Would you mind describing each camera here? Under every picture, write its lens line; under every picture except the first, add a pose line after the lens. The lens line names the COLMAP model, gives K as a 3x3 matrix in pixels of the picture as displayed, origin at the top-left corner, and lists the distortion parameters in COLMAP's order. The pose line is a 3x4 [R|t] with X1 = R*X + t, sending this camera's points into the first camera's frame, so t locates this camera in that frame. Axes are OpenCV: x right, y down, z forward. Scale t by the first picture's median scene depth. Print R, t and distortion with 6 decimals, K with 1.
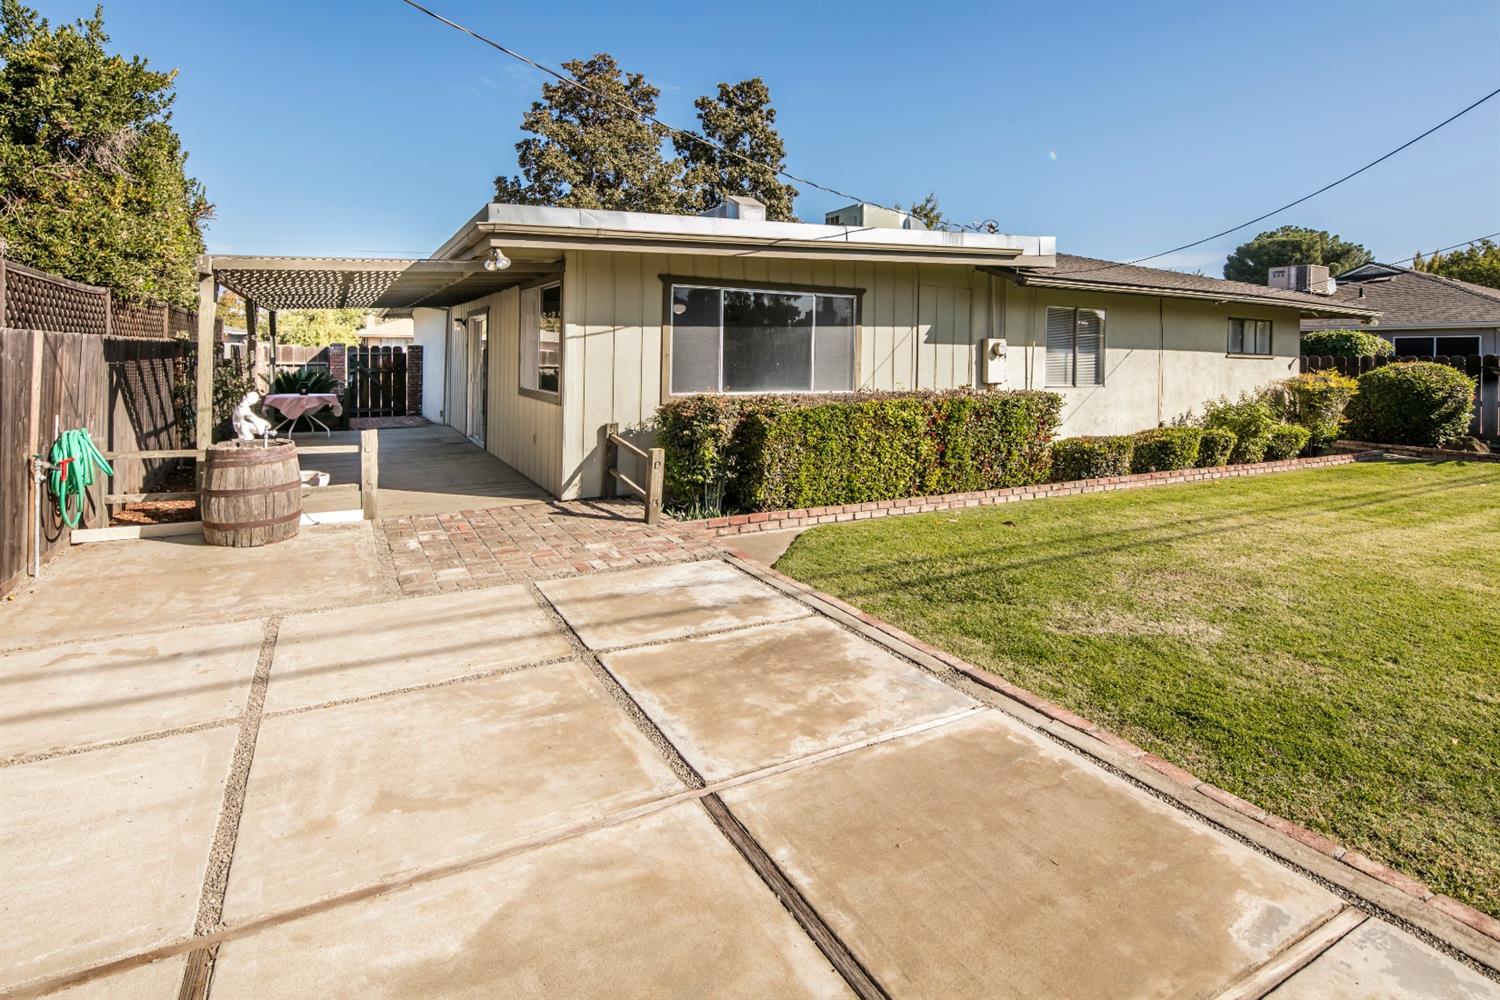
lens RADIAL K [[757.4, 0, 737.3], [0, 757.4, 353.7], [0, 0, 1]] dist [0.005830, -0.004575]
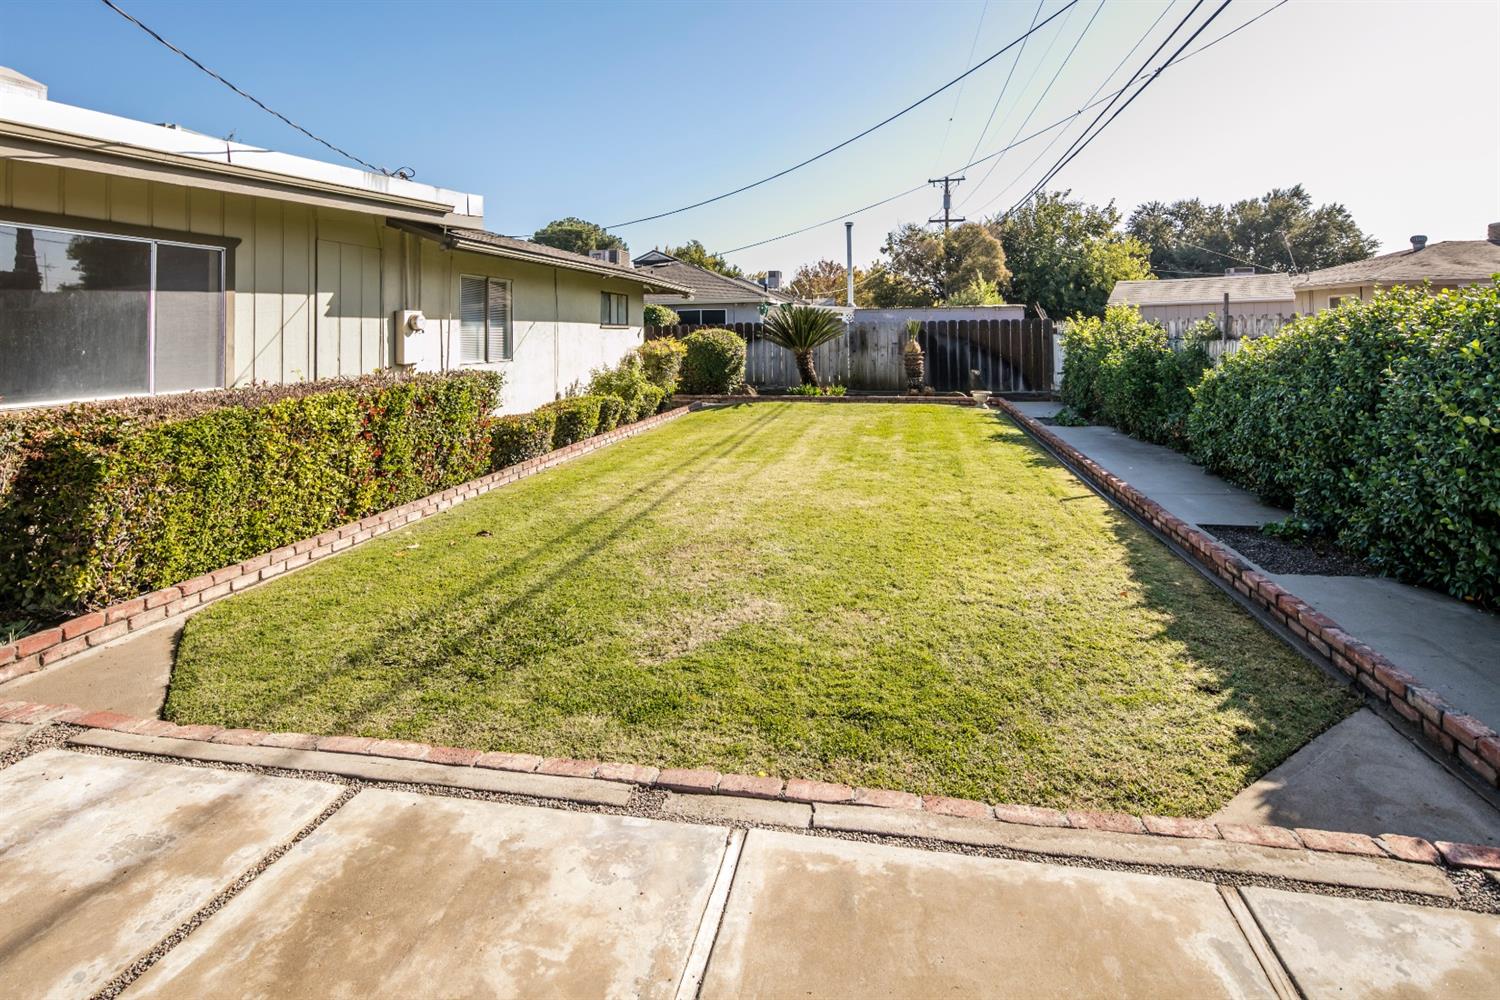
lens RADIAL K [[757.4, 0, 761.7], [0, 757.4, 311.2], [0, 0, 1]] dist [0.005830, -0.004575]
pose [[0.629581, -0.001421, 0.776934, -0.085546], [0.018522, 0.999742, -0.013180, -0.000761], [-0.776714, 0.022688, 0.629445, 0.230023]]
